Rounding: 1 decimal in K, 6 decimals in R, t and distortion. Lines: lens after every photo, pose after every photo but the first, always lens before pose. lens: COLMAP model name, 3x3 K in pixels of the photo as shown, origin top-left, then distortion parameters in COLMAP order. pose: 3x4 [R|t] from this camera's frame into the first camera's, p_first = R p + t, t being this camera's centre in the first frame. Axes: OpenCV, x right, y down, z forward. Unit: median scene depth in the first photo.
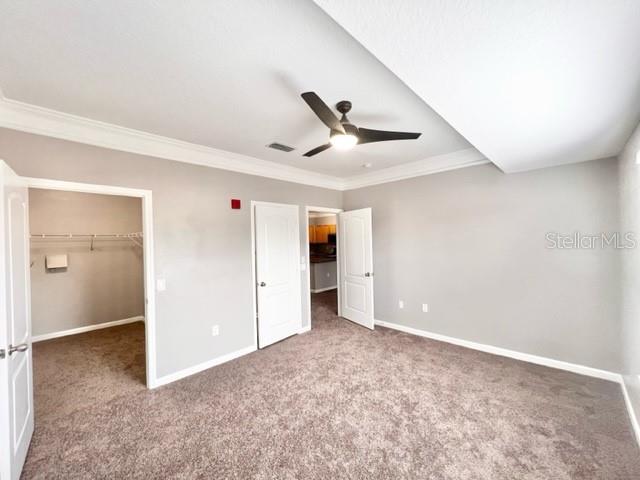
lens RADIAL K [[257.2, 0, 320.0], [0, 257.2, 240.0], [0, 0, 1]] dist [-0.001505, 0.000467]
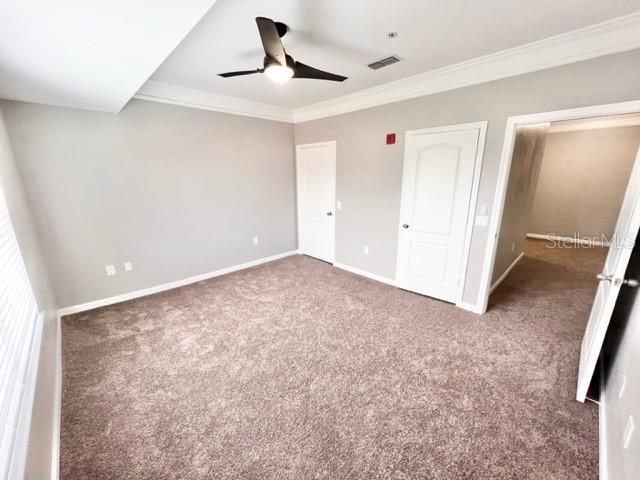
lens RADIAL K [[257.2, 0, 320.0], [0, 257.2, 240.0], [0, 0, 1]] dist [-0.001505, 0.000467]
pose [[-0.027415, 0.272707, -0.961707, 0.704892], [0.008827, 0.962097, 0.272566, -0.035614], [0.999585, -0.001017, -0.028784, 0.724152]]
